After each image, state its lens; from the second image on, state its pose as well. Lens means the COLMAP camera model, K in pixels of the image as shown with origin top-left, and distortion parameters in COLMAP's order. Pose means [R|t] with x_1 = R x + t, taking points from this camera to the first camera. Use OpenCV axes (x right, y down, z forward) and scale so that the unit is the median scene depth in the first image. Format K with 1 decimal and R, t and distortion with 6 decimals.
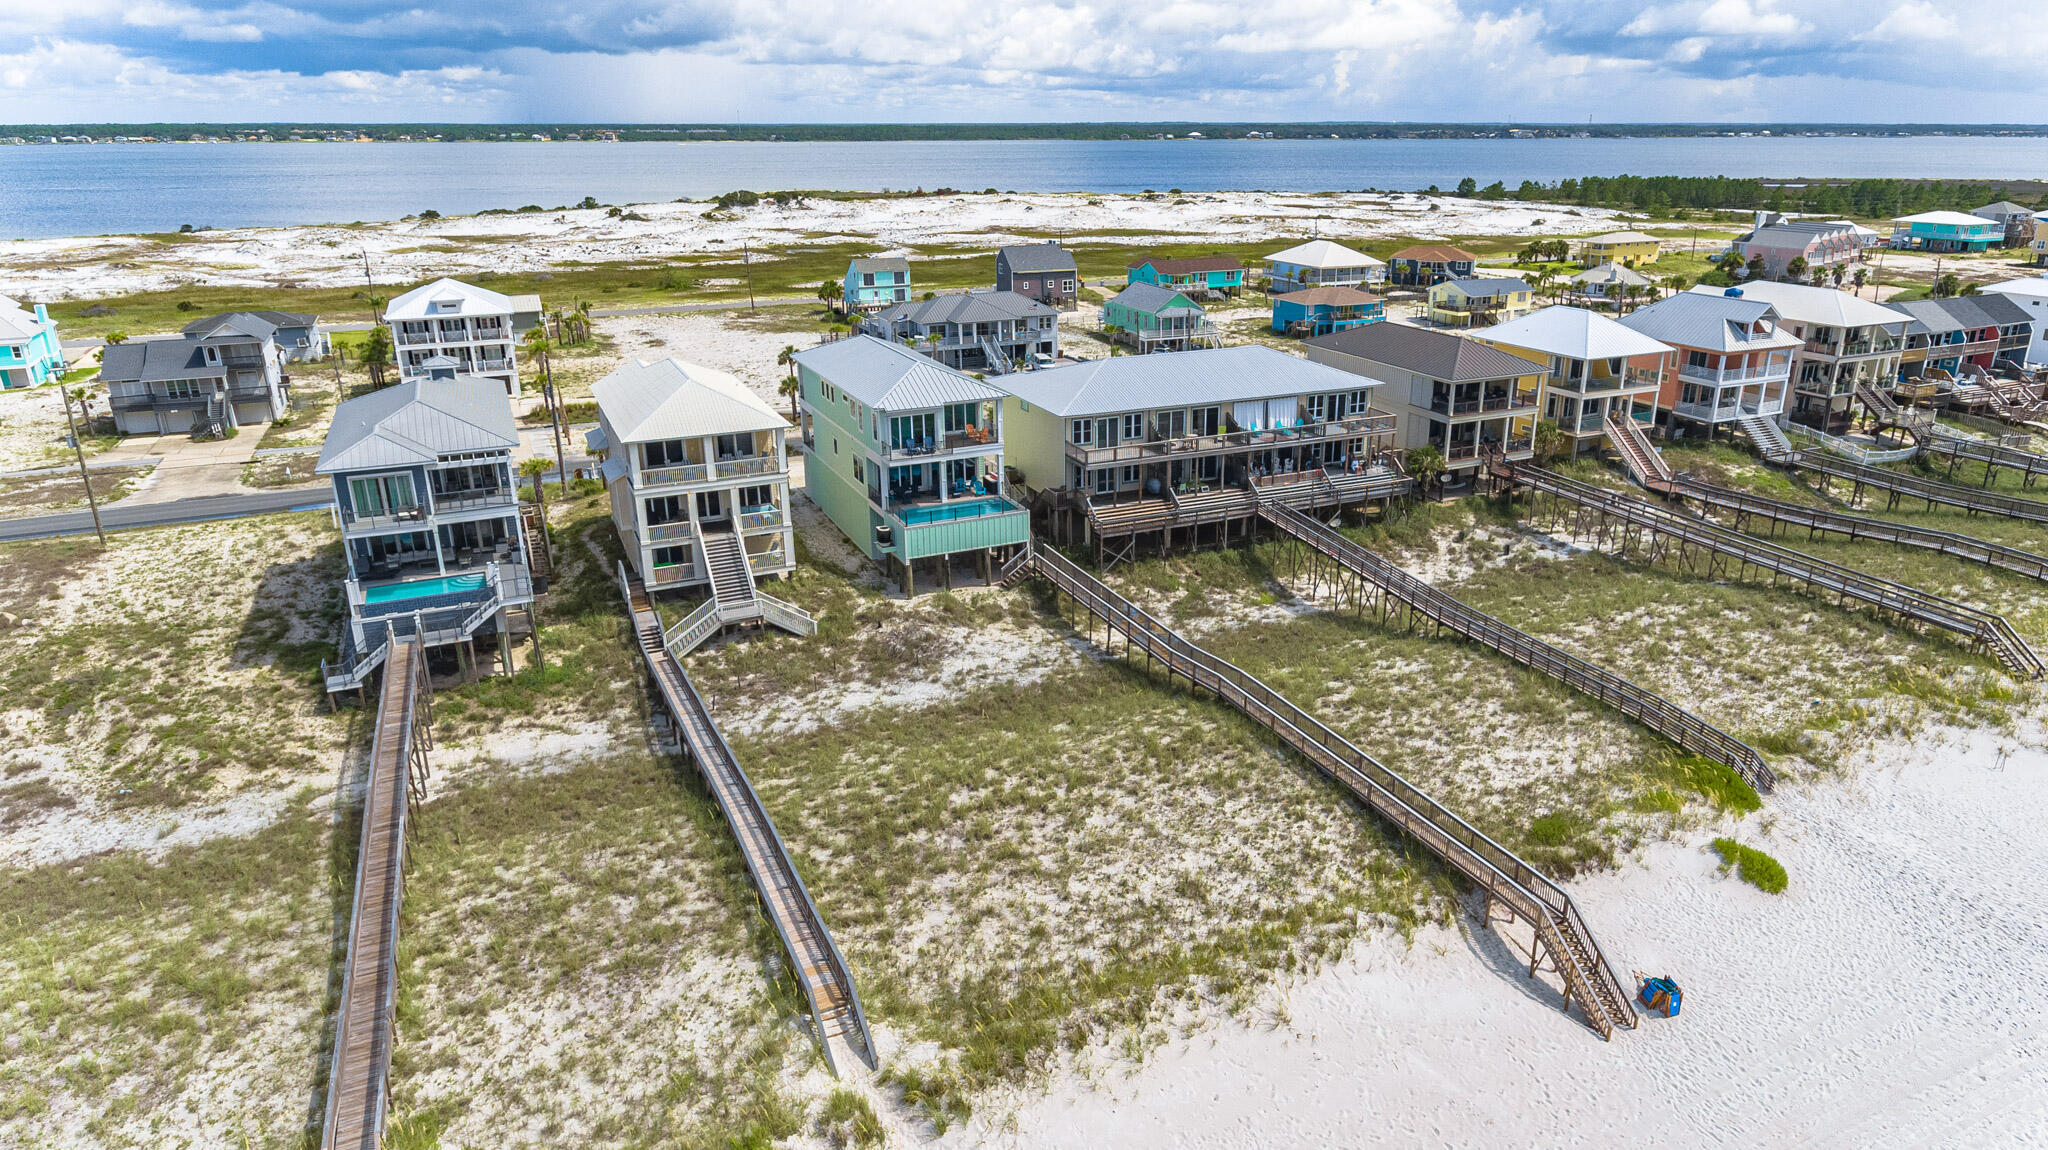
lens RADIAL K [[1269.9, 0, 1090.3], [0, 1269.9, 535.1], [0, 0, 1]] dist [-0.012426, 0.028590]
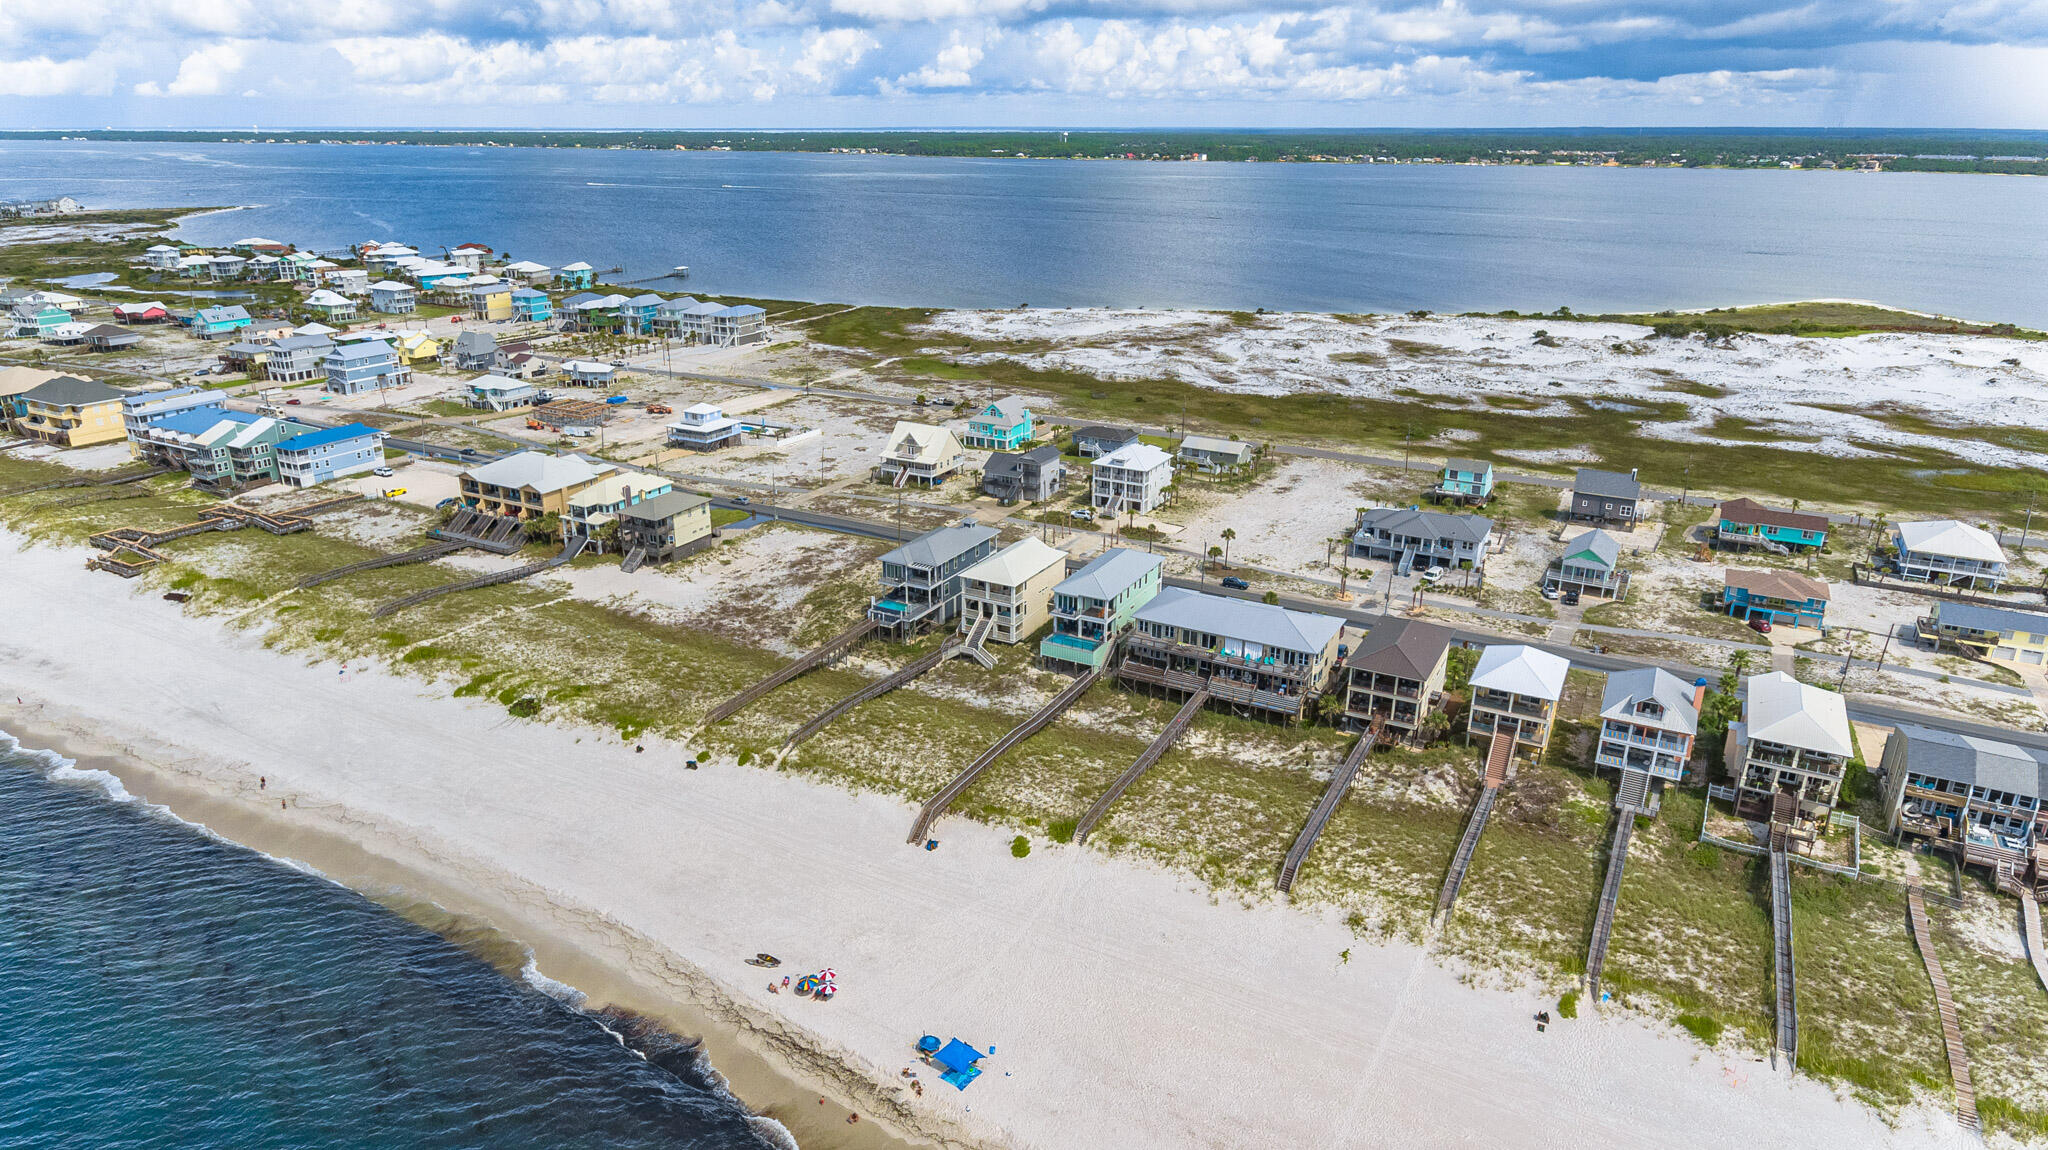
lens RADIAL K [[1269.8, 0, 1024.0], [0, 1269.8, 575.0], [0, 0, 1]] dist [-0.036726, 0.073103]
pose [[0.589524, 0.279796, -0.757744, 1.452718], [-0.261111, 0.953737, 0.149022, -0.426630], [0.764384, 0.110003, 0.635308, -0.484925]]
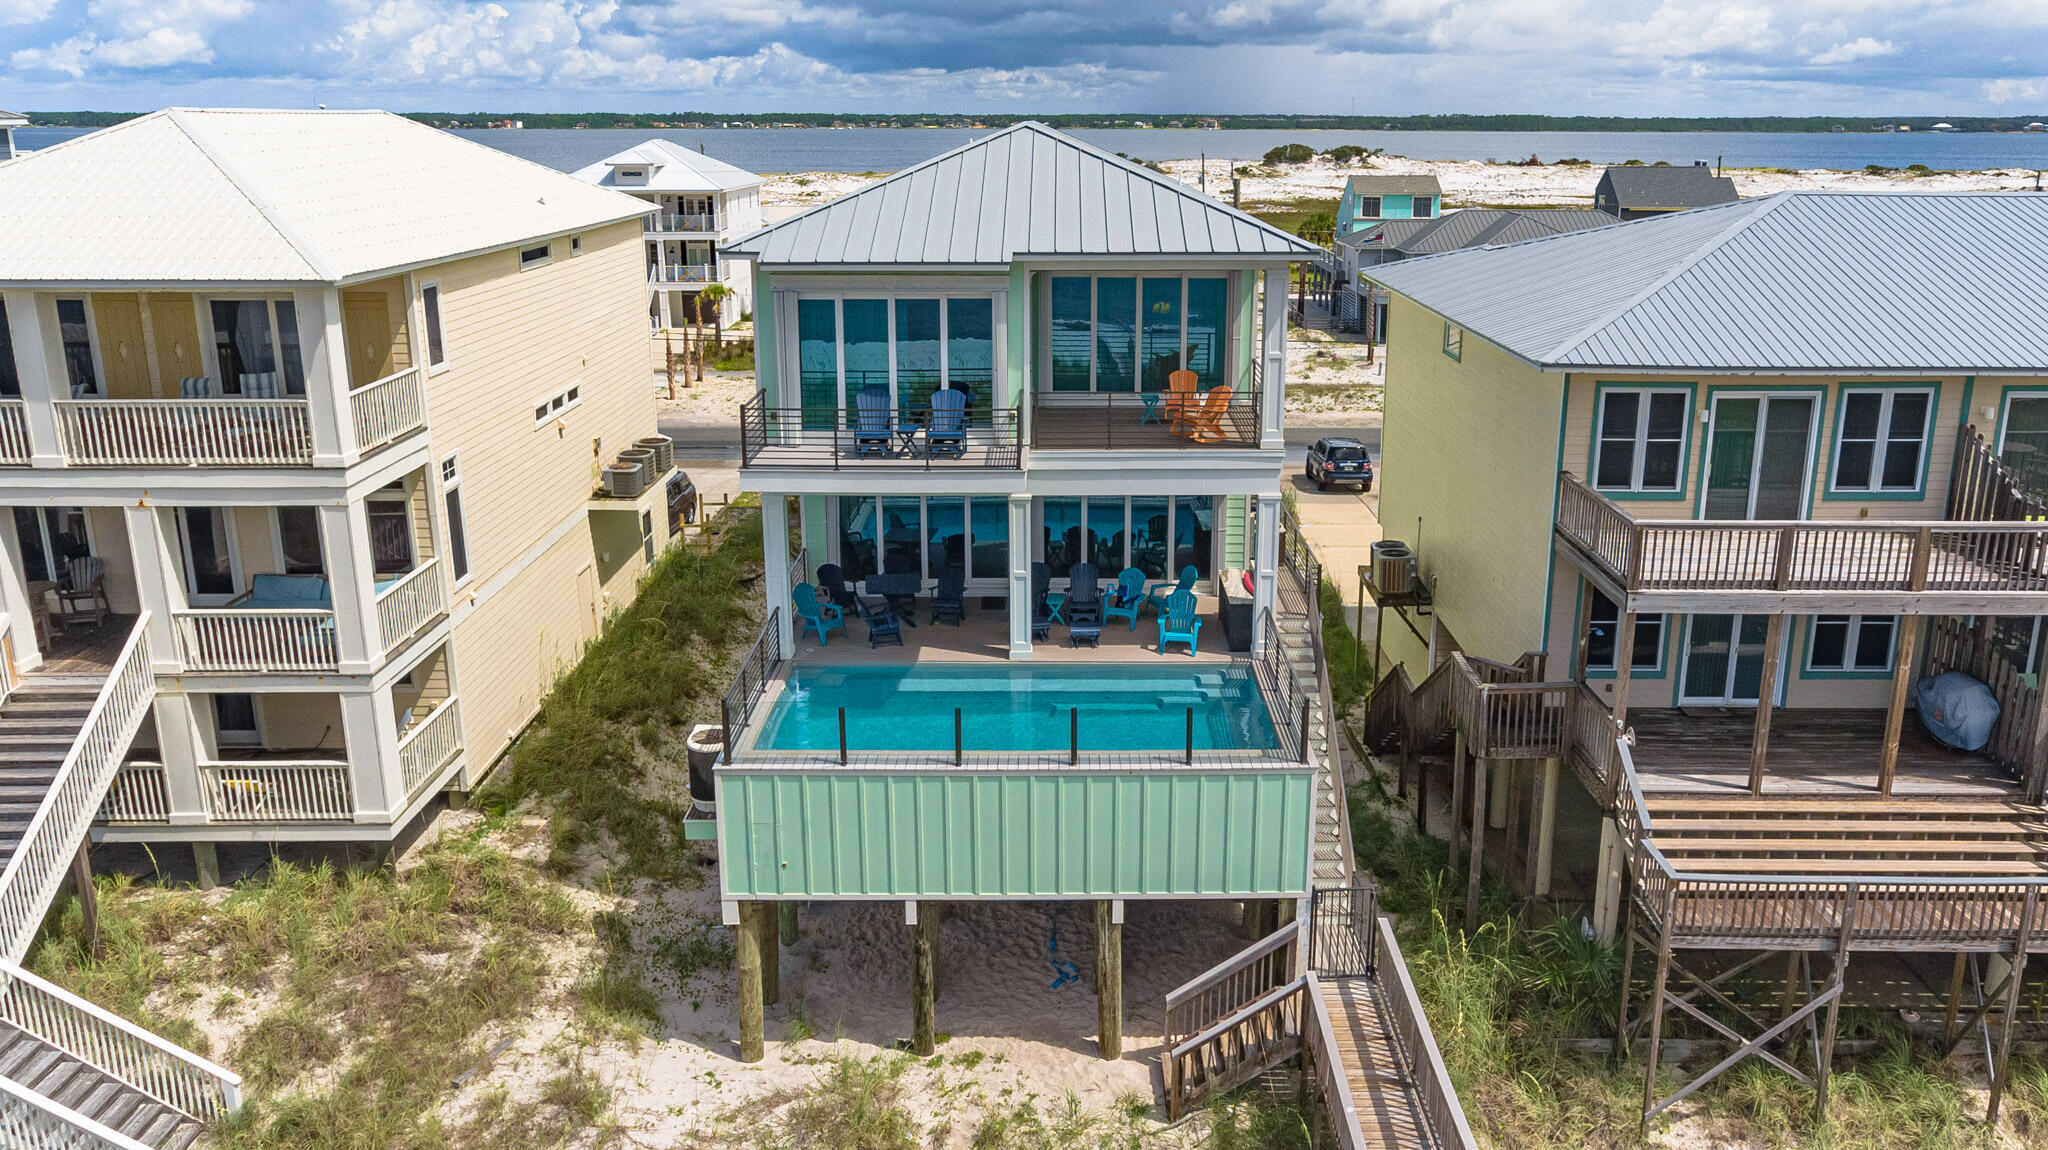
lens RADIAL K [[1462.3, 0, 1068.2], [0, 1462.3, 476.0], [0, 0, 1]] dist [-0.024248, 0.053854]
pose [[0.901356, 0.104217, -0.420353, 0.013044], [-0.134361, 0.990014, -0.042656, -0.049753], [0.411710, 0.094928, 0.906358, 0.723653]]
